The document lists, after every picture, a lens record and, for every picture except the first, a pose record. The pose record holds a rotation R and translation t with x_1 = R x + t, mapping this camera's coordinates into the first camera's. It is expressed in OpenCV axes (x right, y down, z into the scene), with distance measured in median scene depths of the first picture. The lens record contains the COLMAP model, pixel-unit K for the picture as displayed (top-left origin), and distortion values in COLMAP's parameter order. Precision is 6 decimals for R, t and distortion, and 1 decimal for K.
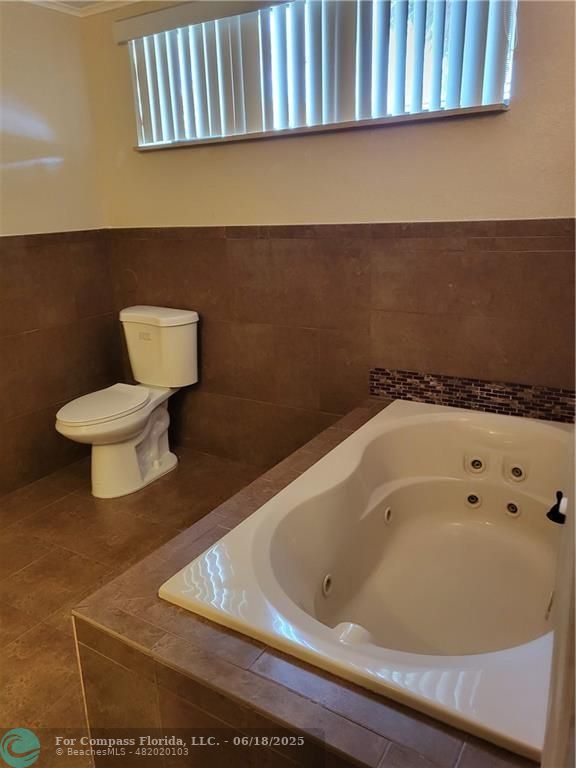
lens RADIAL K [[605.7, 0, 269.1], [0, 605.7, 370.5], [0, 0, 1]] dist [-0.001030, 0.061112]
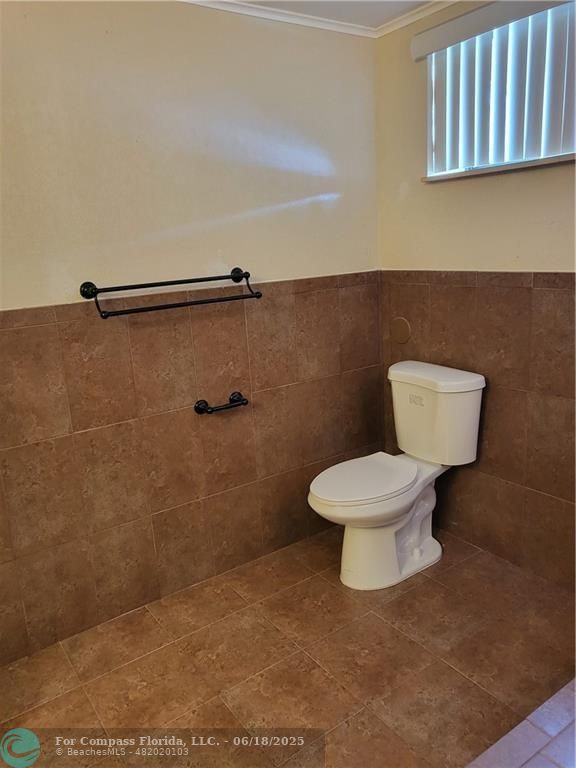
lens RADIAL K [[597.4, 0, 288.0], [0, 597.4, 384.0], [0, 0, 1]] dist [0.001879, 0.005255]
pose [[0.928681, 0.077226, -0.362749, -0.068887], [-0.086013, 0.996261, -0.008108, -0.054979], [0.360767, 0.038730, 0.931852, 0.157054]]
